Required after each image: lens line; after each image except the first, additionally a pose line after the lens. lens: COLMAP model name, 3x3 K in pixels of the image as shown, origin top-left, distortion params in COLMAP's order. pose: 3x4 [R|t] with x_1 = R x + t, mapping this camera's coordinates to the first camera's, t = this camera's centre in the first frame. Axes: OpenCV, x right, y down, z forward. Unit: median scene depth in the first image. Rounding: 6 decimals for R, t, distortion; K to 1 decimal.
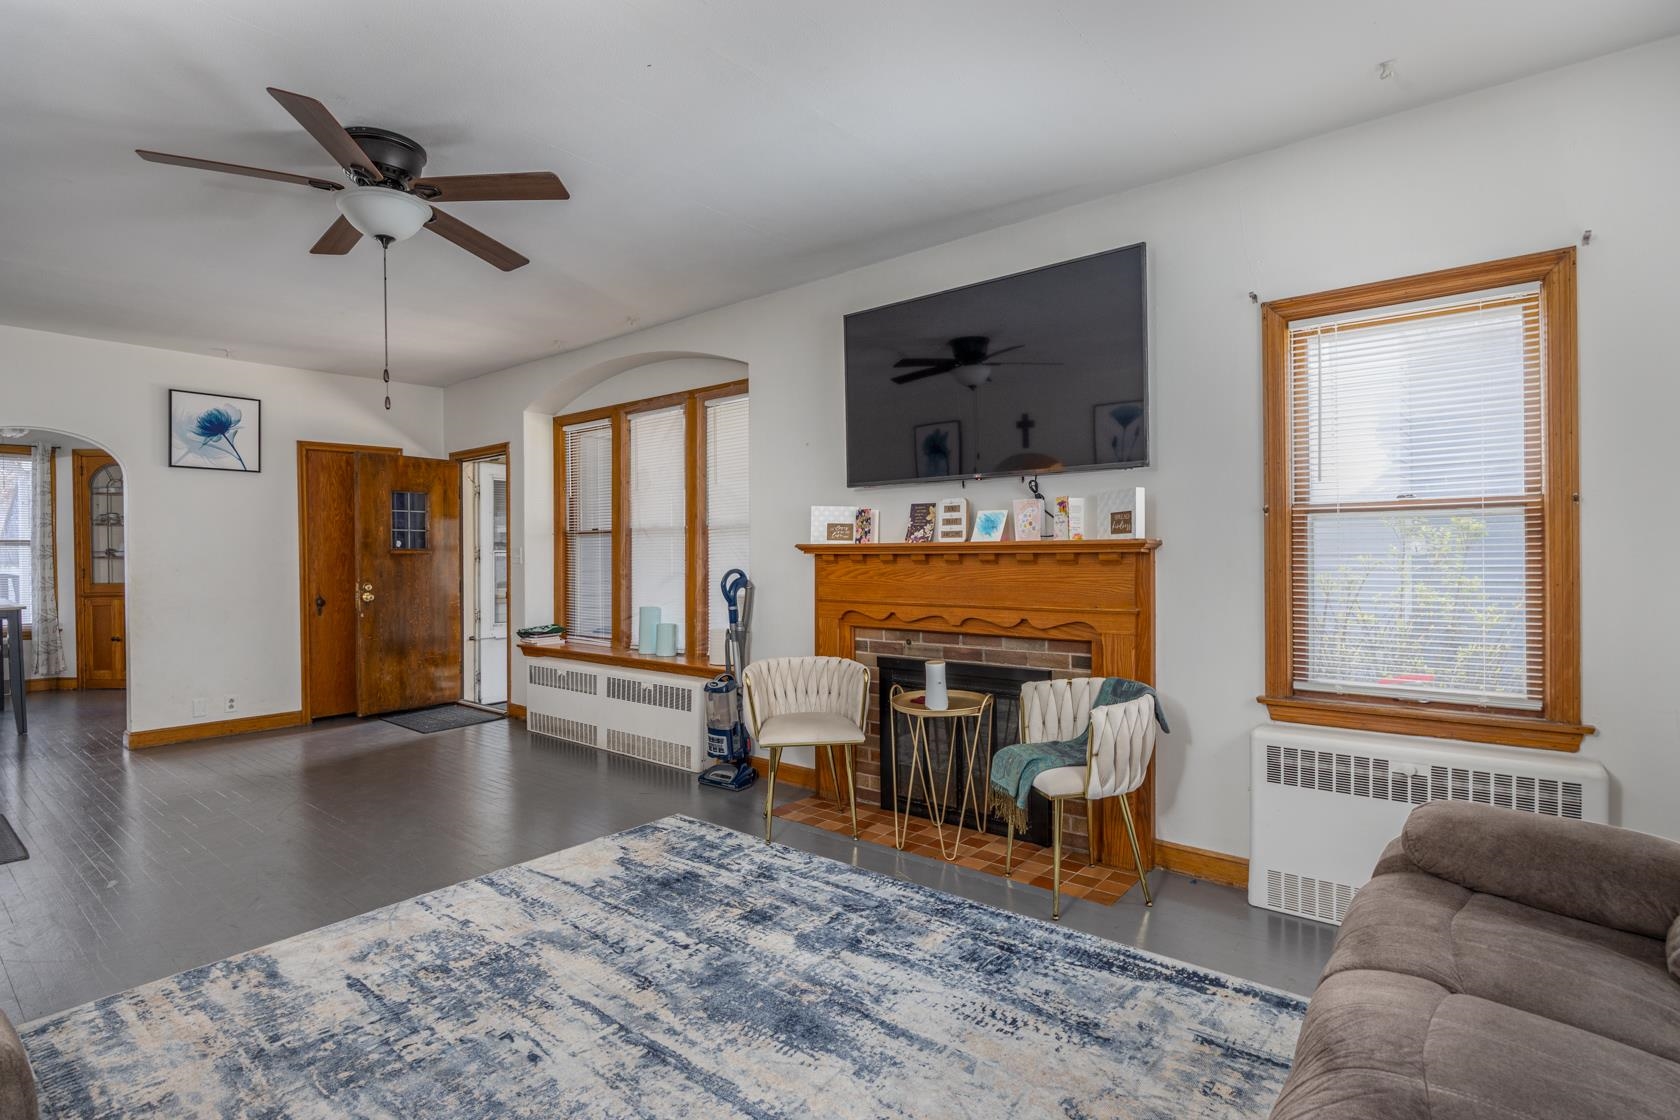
lens RADIAL K [[843.5, 0, 831.1], [0, 843.5, 561.6], [0, 0, 1]] dist [-0.010613, 0.000409]
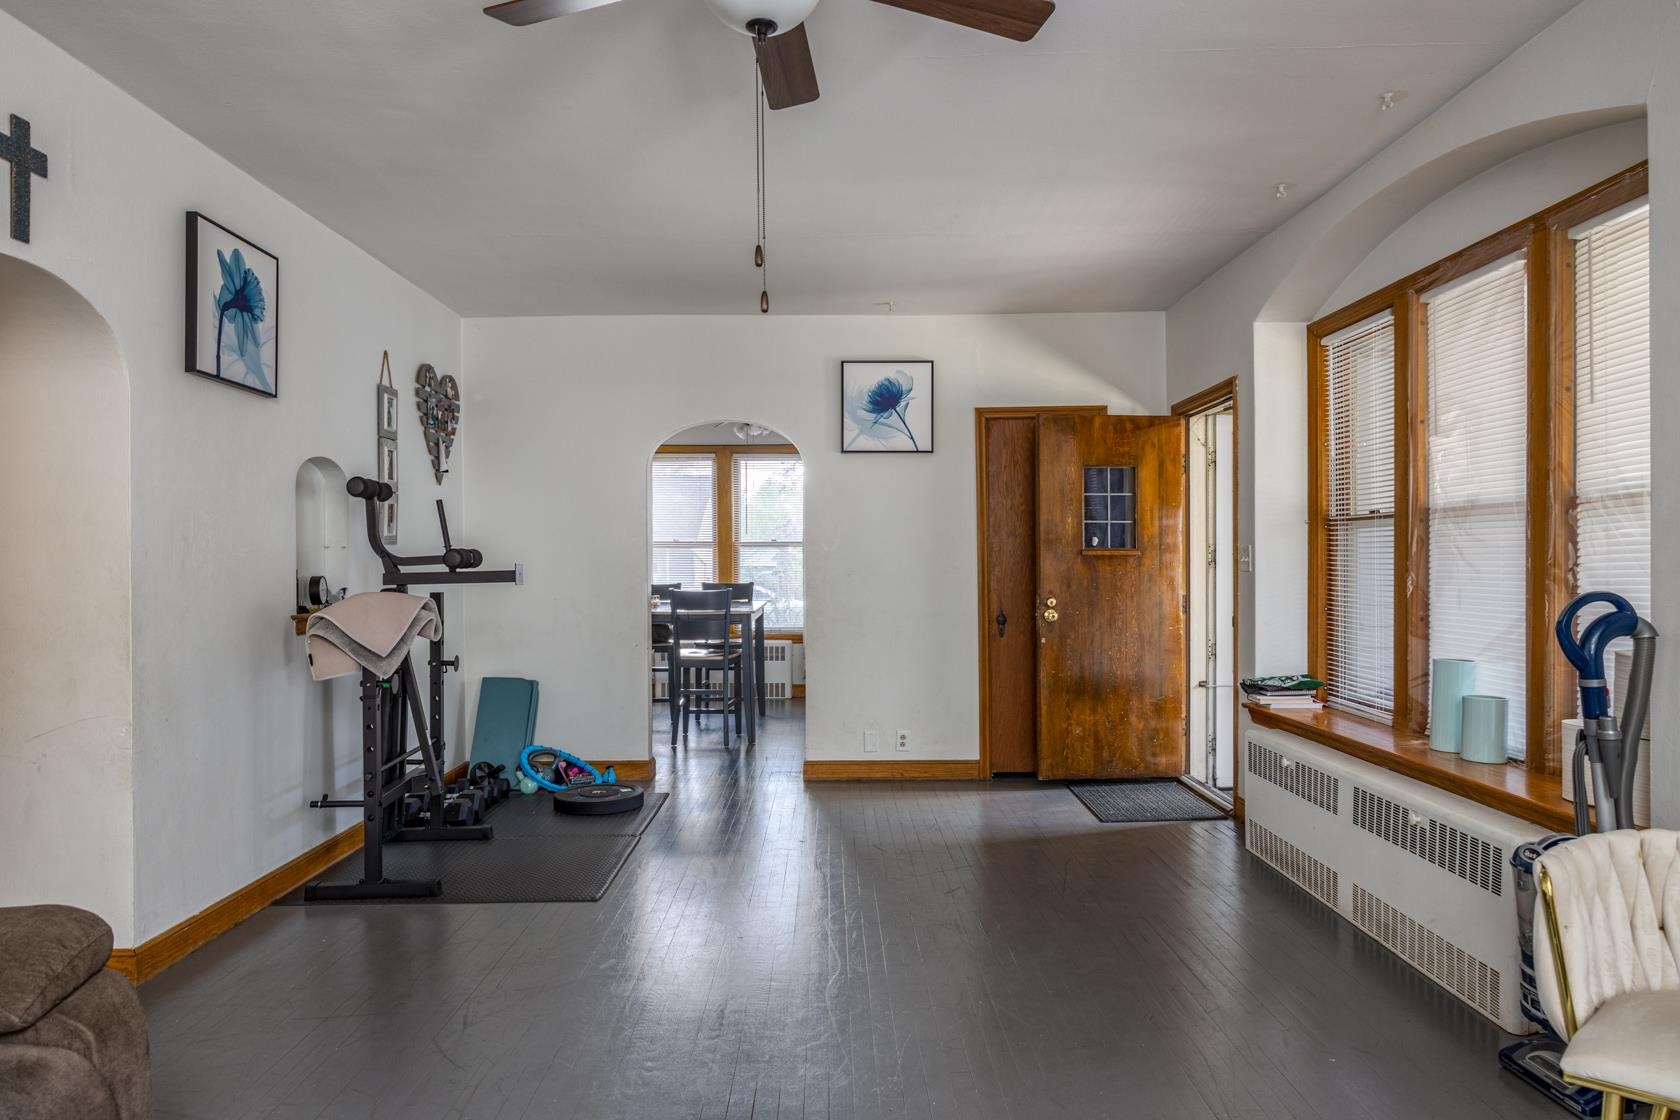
lens RADIAL K [[1090.6, 0, 834.4], [0, 1090.6, 560.8], [0, 0, 1]] dist [-0.000528, -0.000709]
pose [[0.644104, 0.003849, -0.764928, 0.050156], [-0.006471, 0.999979, -0.000417, -0.003632], [0.764911, 0.005218, 0.644115, 0.295588]]
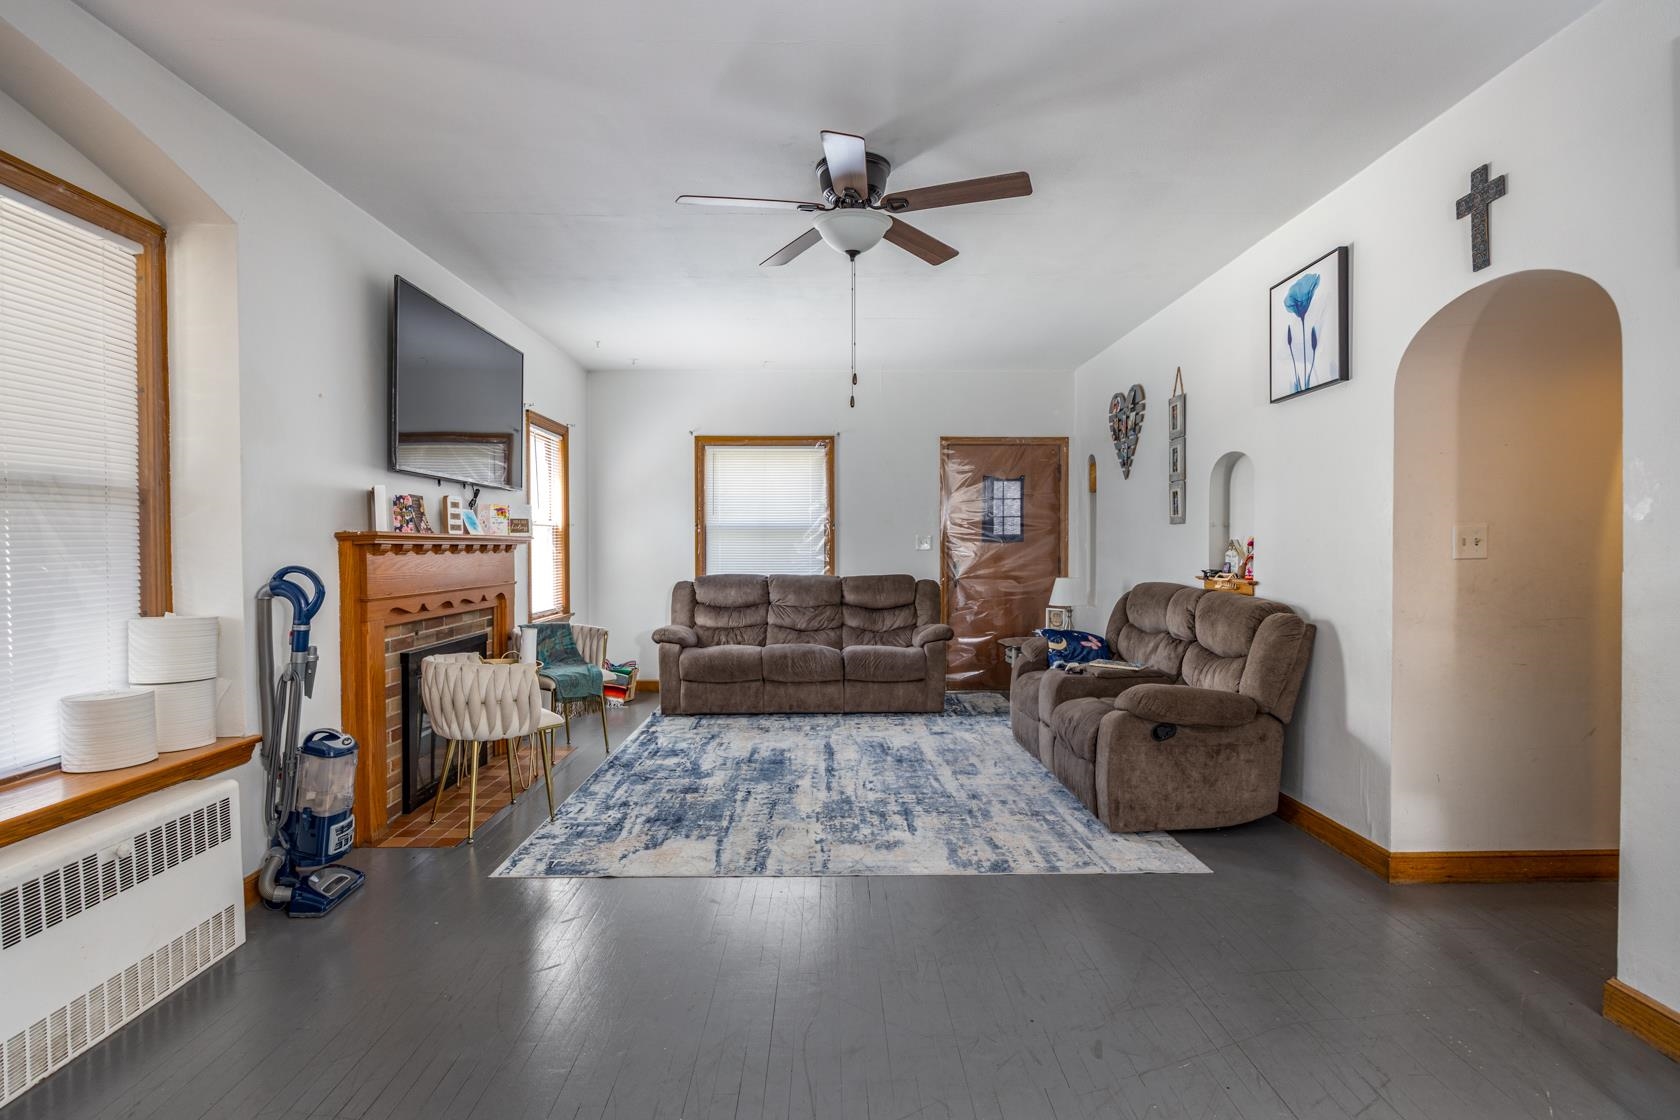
lens RADIAL K [[843.5, 0, 835.8], [0, 843.5, 554.7], [0, 0, 1]] dist [-0.010613, 0.000409]
pose [[-0.655980, 0.000992, 0.754778, -0.728436], [0.014462, 0.999832, 0.011255, -0.001680], [-0.754640, 0.018299, -0.655884, 0.939888]]
